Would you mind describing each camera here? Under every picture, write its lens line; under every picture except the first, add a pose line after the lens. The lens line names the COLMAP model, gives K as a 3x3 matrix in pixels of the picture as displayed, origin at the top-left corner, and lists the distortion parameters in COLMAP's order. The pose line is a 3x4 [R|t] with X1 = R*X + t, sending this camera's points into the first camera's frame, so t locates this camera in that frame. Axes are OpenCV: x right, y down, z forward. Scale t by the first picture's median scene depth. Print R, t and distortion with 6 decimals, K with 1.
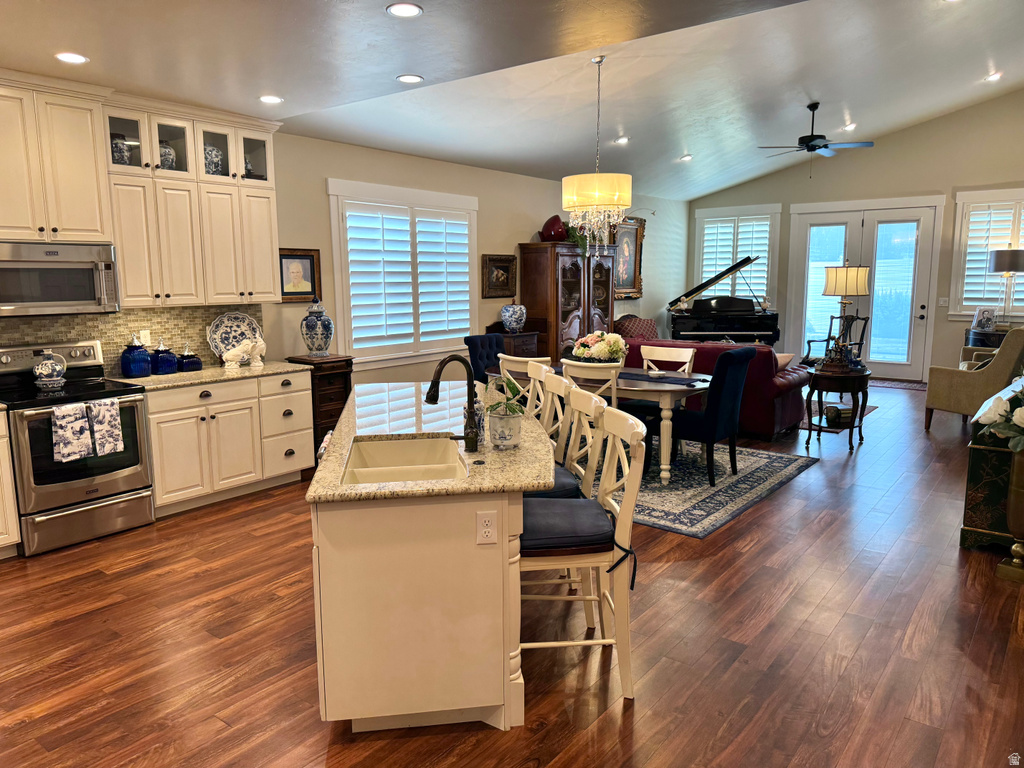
lens RADIAL K [[726.5, 0, 508.1], [0, 726.5, 386.8], [0, 0, 1]] dist [0.074541, -0.112554]
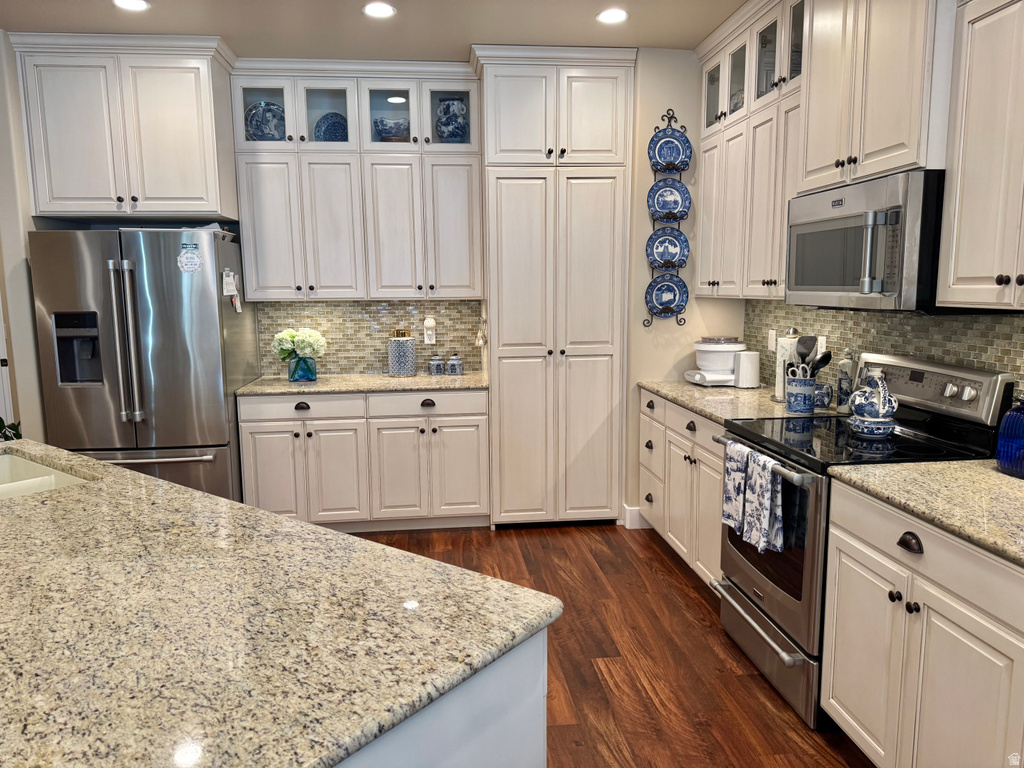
lens RADIAL K [[726.5, 0, 508.1], [0, 726.5, 386.8], [0, 0, 1]] dist [0.074541, -0.112554]
pose [[-0.722056, 0.108510, -0.683272, -0.011587], [-0.090221, 0.964421, 0.248501, -0.131387], [0.685926, 0.241077, -0.686576, 1.017352]]
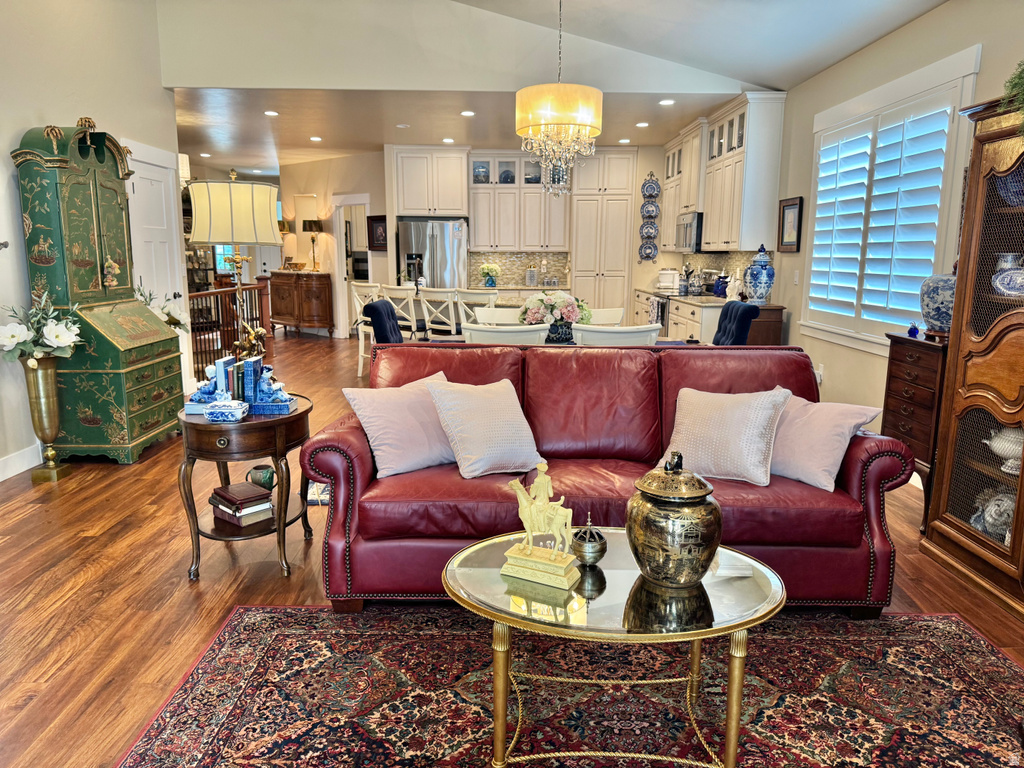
lens RADIAL K [[726.5, 0, 508.1], [0, 726.5, 386.8], [0, 0, 1]] dist [0.074541, -0.112554]
pose [[-0.784025, 0.115962, -0.609802, 0.760116], [-0.093422, 0.949161, 0.300609, -0.241206], [0.613659, 0.292654, -0.733332, 1.807164]]
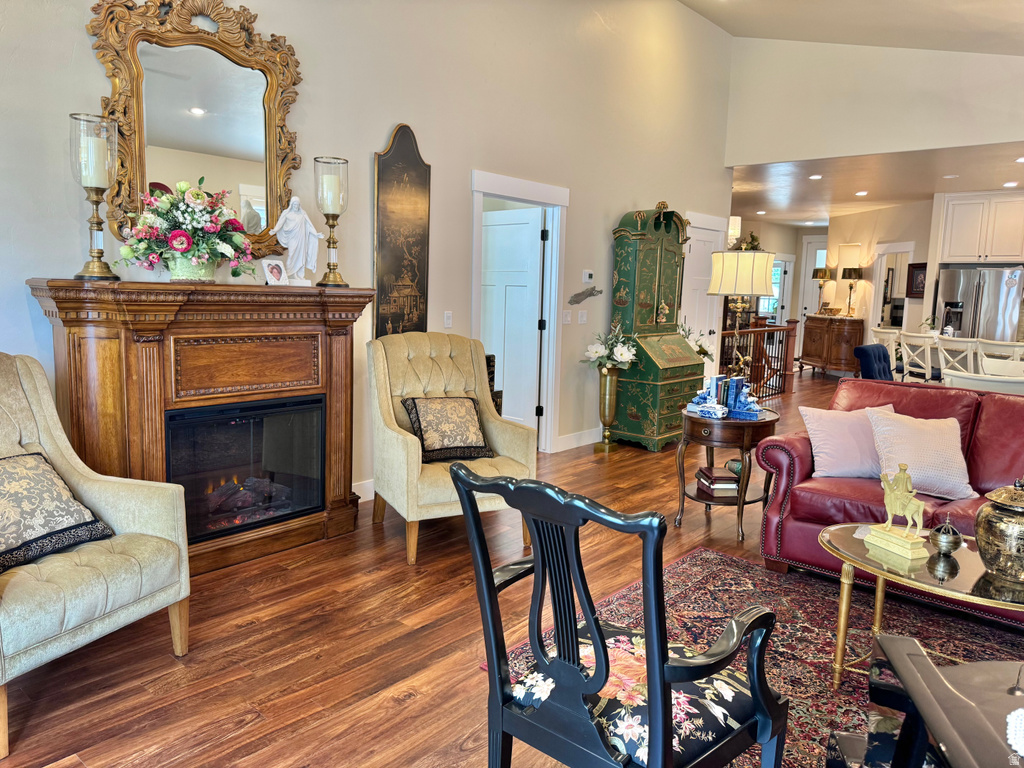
lens RADIAL K [[726.5, 0, 508.1], [0, 726.5, 386.8], [0, 0, 1]] dist [0.074541, -0.112554]
pose [[-0.998532, -0.023427, 0.048837, 0.773445], [-0.008602, 0.958775, 0.284037, -0.284597], [-0.053478, 0.283199, -0.957569, 2.032804]]
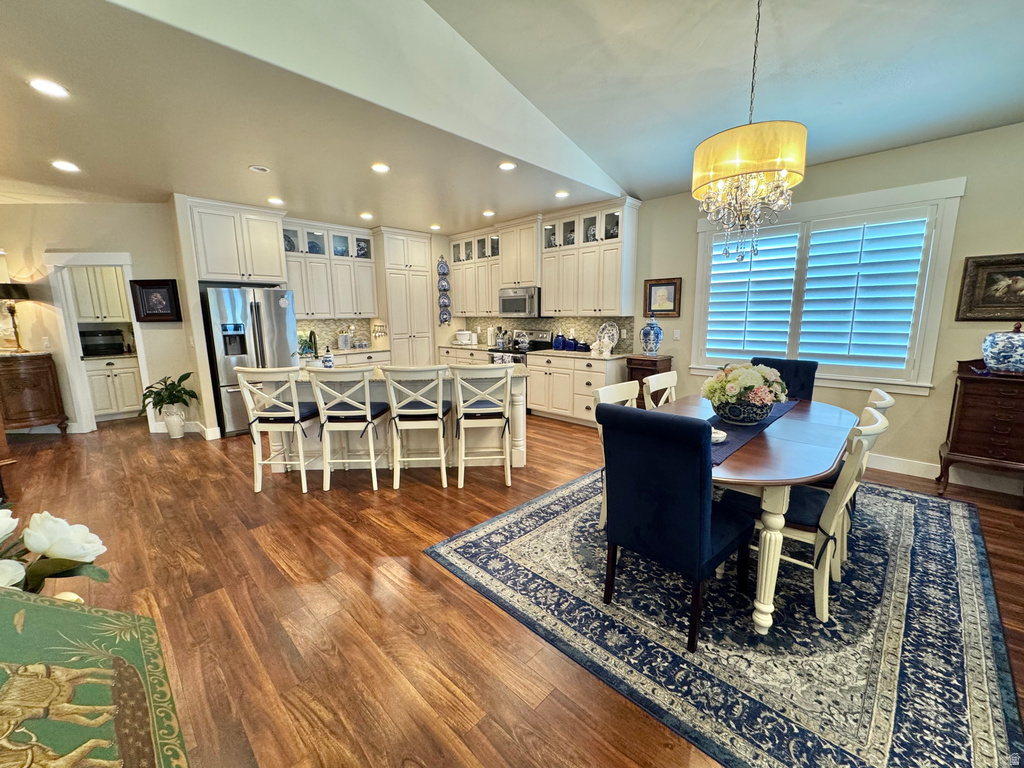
lens RADIAL K [[412.4, 0, 512.5], [0, 412.4, 381.5], [0, 0, 1]] dist [-0.001209, -0.000141]
pose [[-0.110177, 0.170415, -0.979193, 0.631907], [-0.138787, 0.972901, 0.184936, -0.117697], [0.984174, 0.156275, -0.083540, 0.930744]]
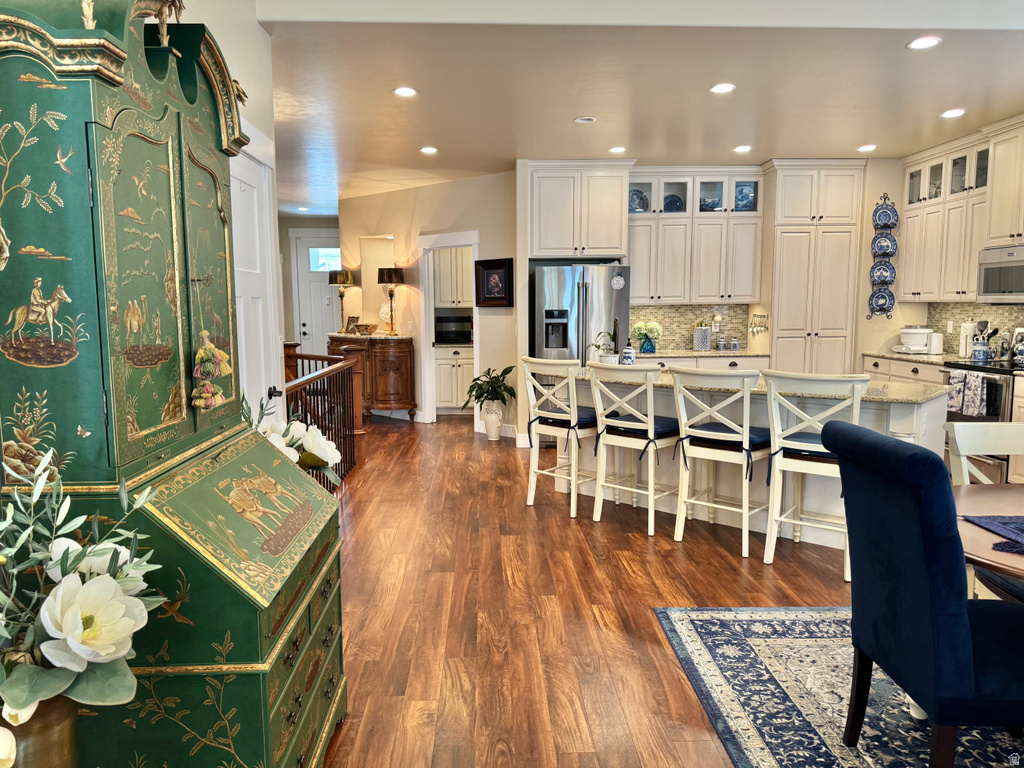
lens RADIAL K [[726.5, 0, 508.1], [0, 726.5, 386.8], [0, 0, 1]] dist [0.074541, -0.112554]
pose [[-0.767975, 0.084117, -0.634932, 0.691248], [-0.083713, 0.969651, 0.229715, -0.144750], [0.634985, 0.229568, -0.737626, 1.158732]]
